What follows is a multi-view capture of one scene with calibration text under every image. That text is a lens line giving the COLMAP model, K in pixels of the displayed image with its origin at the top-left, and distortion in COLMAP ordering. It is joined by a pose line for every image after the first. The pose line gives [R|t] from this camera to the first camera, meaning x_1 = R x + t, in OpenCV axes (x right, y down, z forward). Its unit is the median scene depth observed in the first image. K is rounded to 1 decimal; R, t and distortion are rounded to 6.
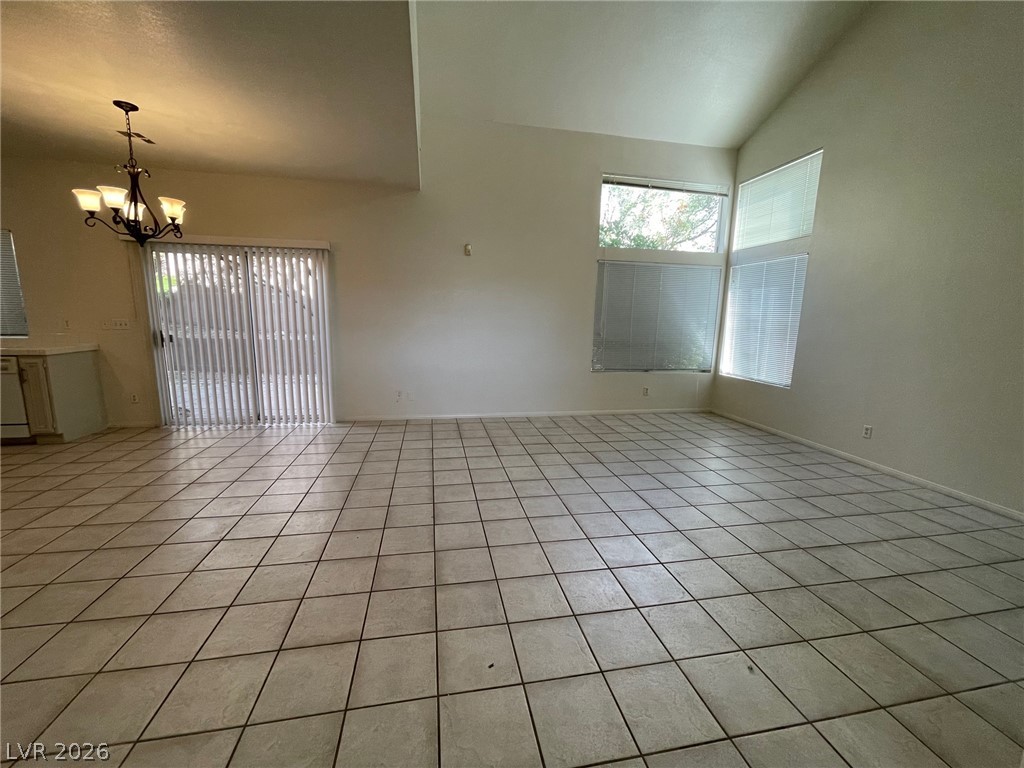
lens RADIAL K [[412.1, 0, 517.0], [0, 412.1, 384.3], [0, 0, 1]] dist [-0.004418, -0.000877]
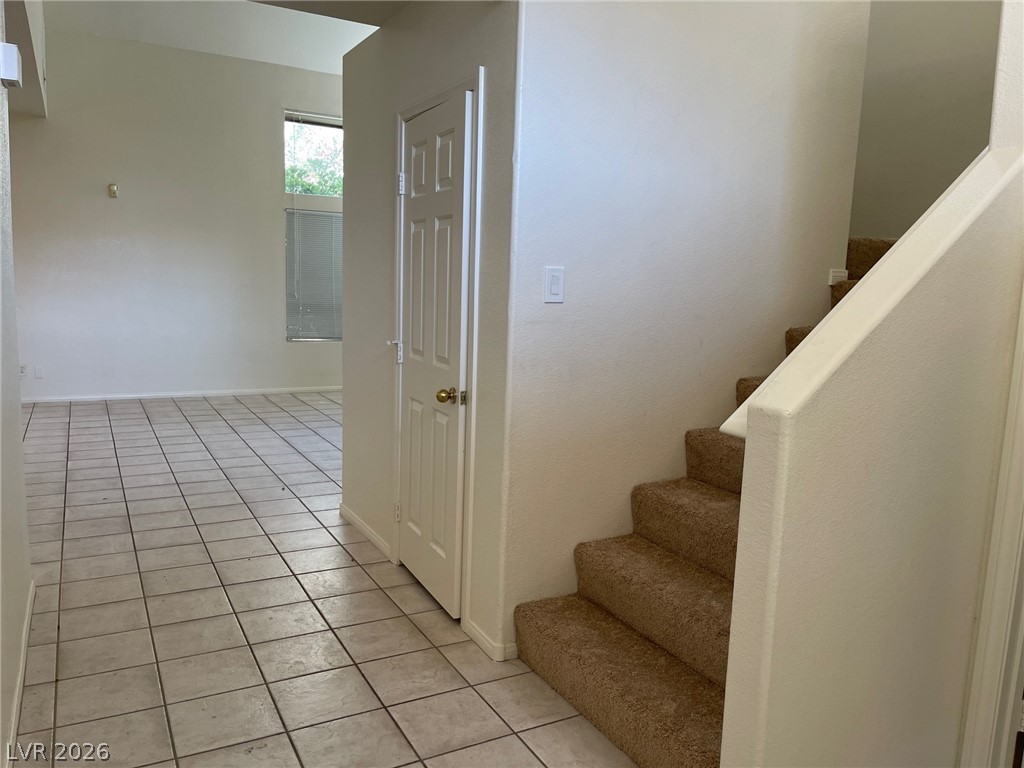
lens RADIAL K [[768.9, 0, 506.1], [0, 768.9, 388.1], [0, 0, 1]] dist [0.036265, 0.002854]
pose [[0.956992, -0.027035, 0.288851, 0.163814], [0.032361, 0.999383, -0.013678, 0.108916], [-0.288302, 0.022438, 0.957276, -0.669539]]
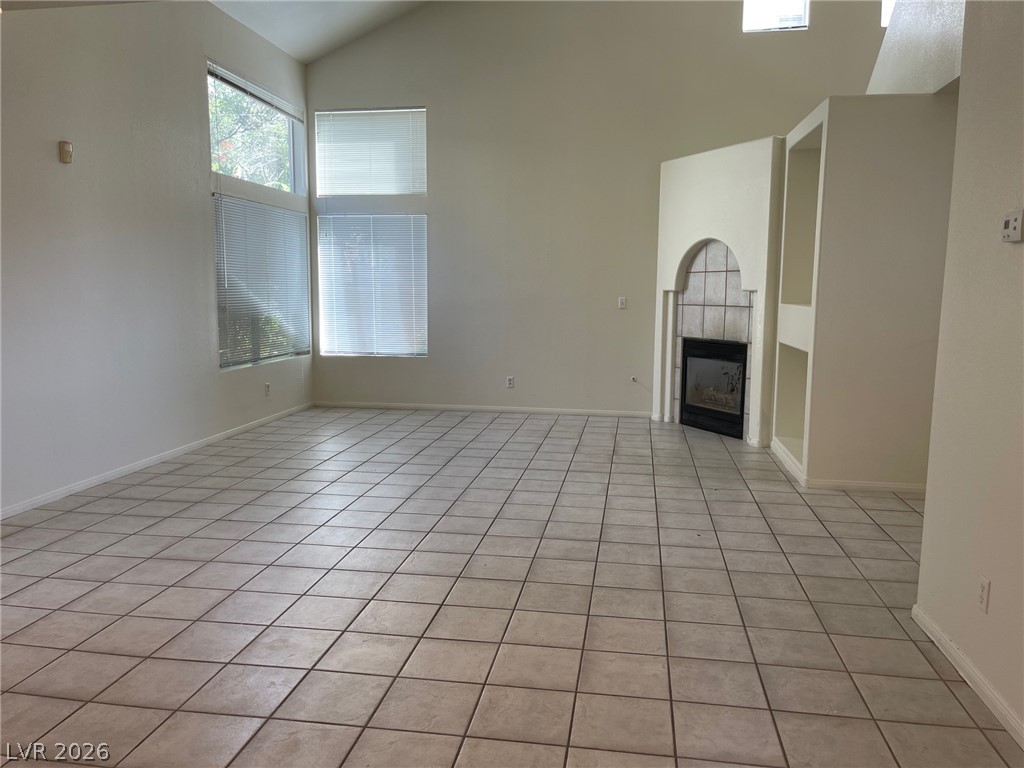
lens RADIAL K [[768.9, 0, 511.2], [0, 768.9, 379.6], [0, 0, 1]] dist [0.036265, 0.002854]
pose [[0.352114, -0.131889, 0.926618, -0.796280], [0.156035, 0.984439, 0.080826, -0.043391], [-0.922859, 0.116125, 0.367214, 0.170671]]
